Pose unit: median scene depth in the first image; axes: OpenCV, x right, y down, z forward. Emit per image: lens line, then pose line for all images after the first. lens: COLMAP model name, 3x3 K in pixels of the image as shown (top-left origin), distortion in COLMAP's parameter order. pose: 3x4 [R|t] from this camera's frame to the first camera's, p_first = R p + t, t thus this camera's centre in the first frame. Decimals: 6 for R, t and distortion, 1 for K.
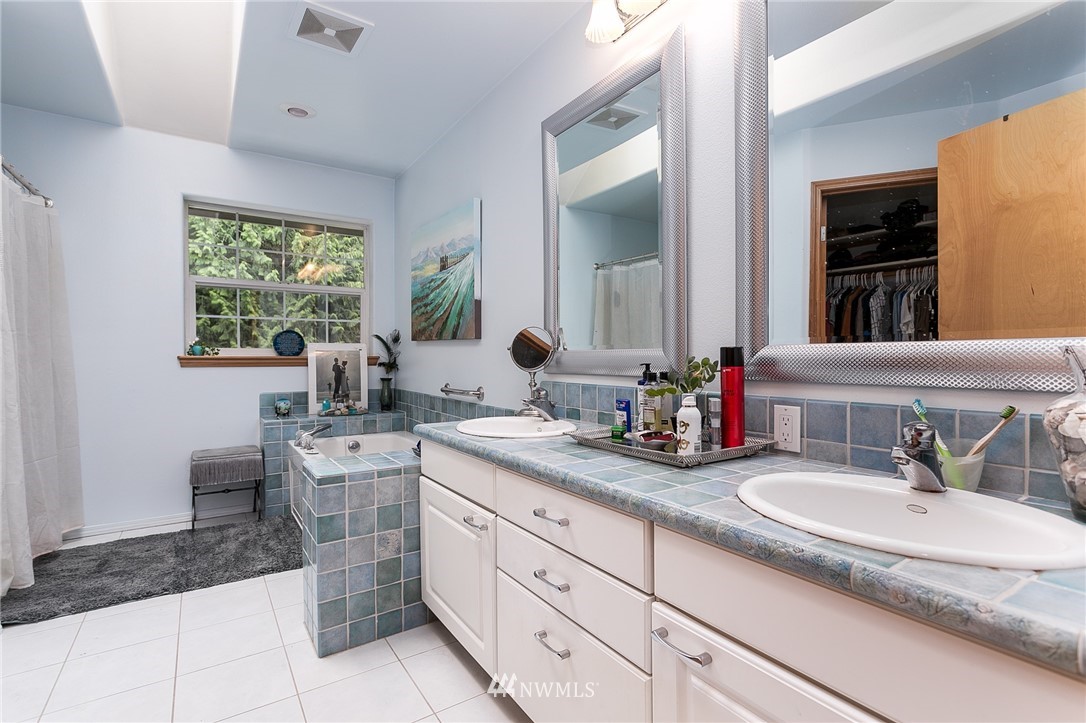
lens RADIAL K [[511.9, 0, 542.4], [0, 511.9, 360.9], [0, 0, 1]] dist [-0.002656, 0.003627]
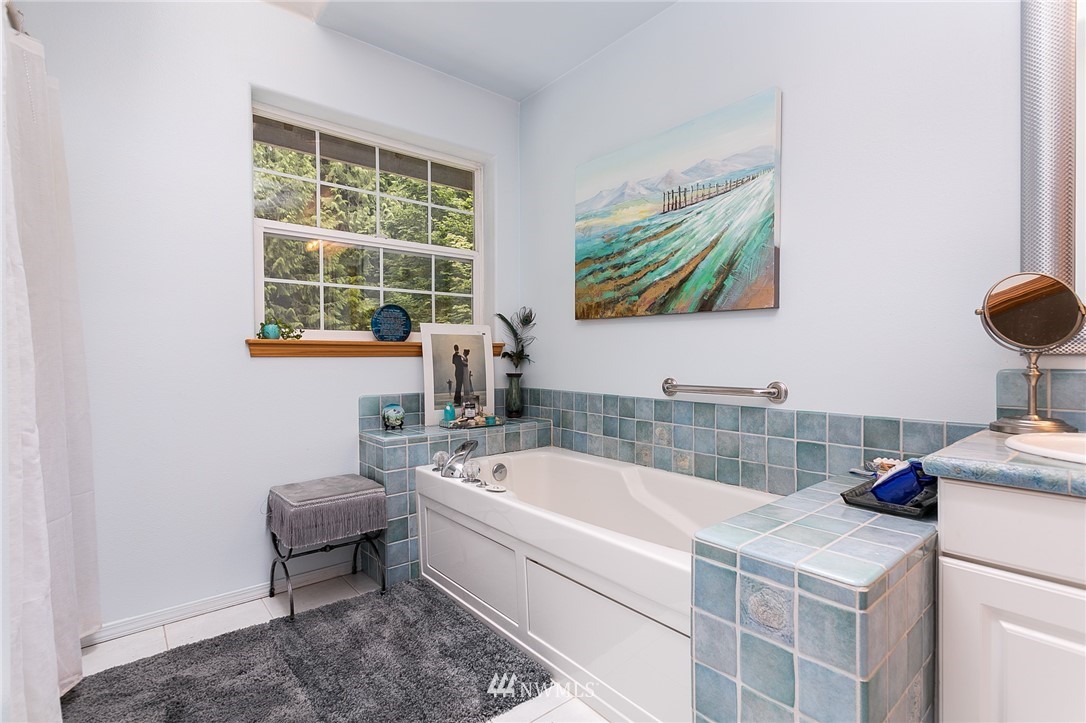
lens RADIAL K [[511.9, 0, 544.0], [0, 511.9, 361.3], [0, 0, 1]] dist [-0.002656, 0.003627]
pose [[0.994481, -0.005777, 0.104761, -0.378330], [0.005545, 0.999981, 0.002503, 0.016450], [-0.104773, -0.001908, 0.994494, 0.302928]]
